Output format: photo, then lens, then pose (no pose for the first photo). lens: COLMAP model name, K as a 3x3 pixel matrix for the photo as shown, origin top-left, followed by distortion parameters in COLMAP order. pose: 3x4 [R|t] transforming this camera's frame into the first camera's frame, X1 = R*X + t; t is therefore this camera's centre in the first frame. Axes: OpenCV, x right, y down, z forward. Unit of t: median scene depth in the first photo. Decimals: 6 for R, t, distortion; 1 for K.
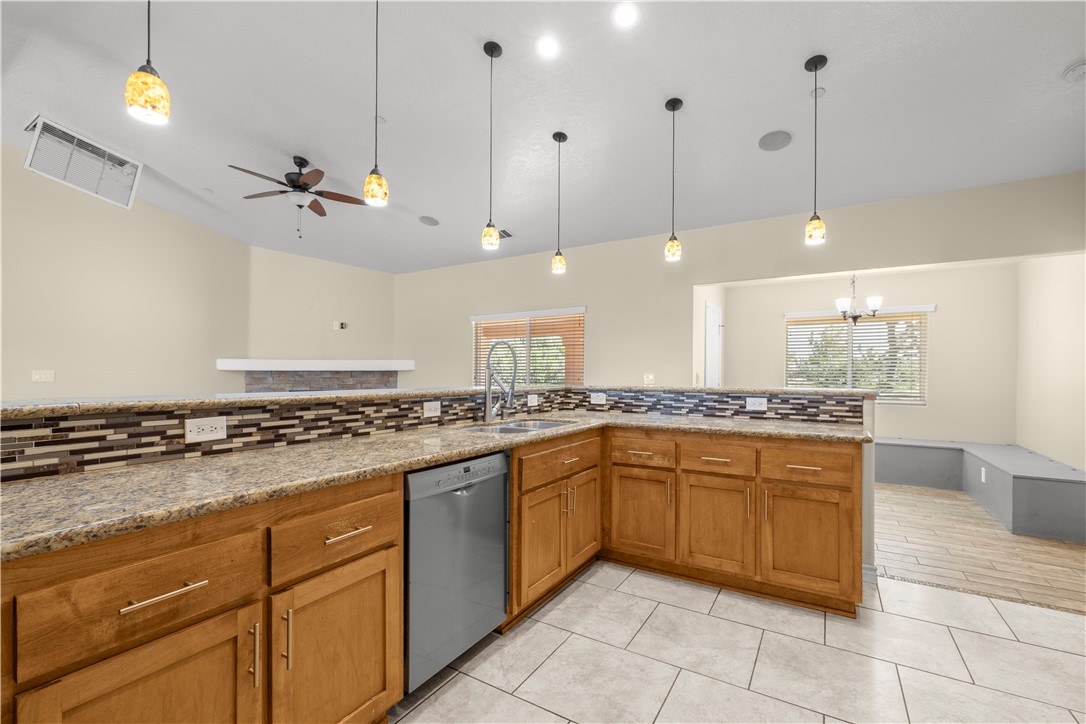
lens RADIAL K [[471.3, 0, 540.7], [0, 471.3, 368.1], [0, 0, 1]] dist [-0.000438, 0.000412]
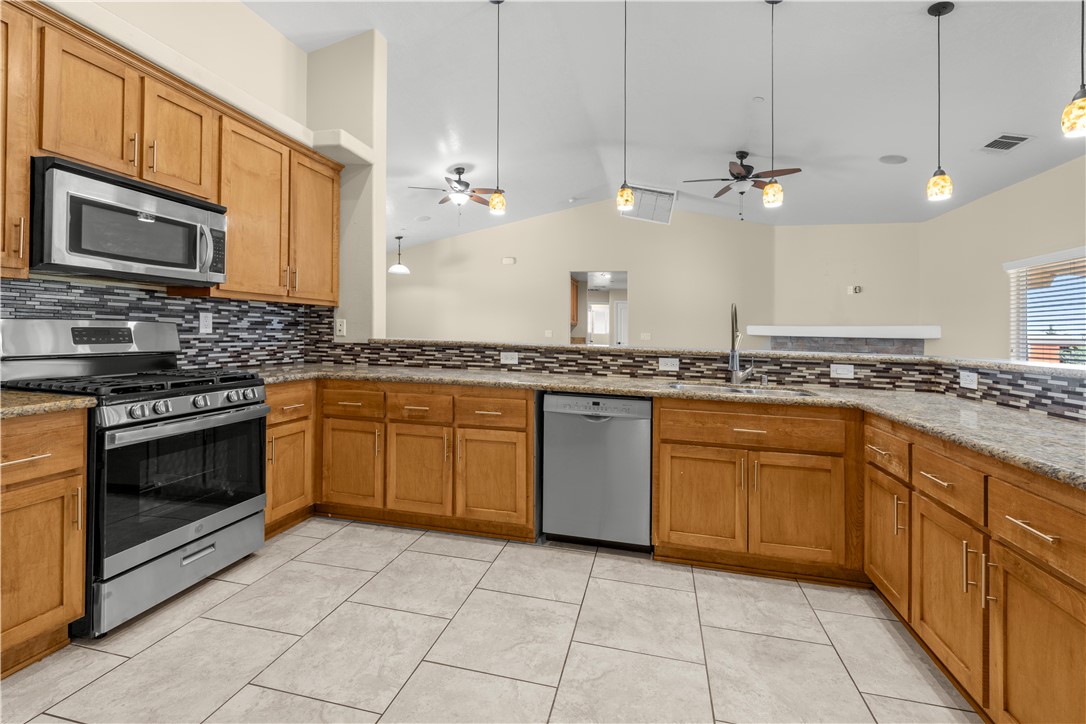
lens RADIAL K [[474.3, 0, 544.0], [0, 474.3, 330.2], [0, 0, 1]] dist [0.000524, 0.000144]
pose [[0.311970, 0.002302, -0.950089, 0.852428], [-0.015436, 0.999877, -0.002646, 0.009058], [0.949967, 0.015491, 0.311967, 0.339258]]
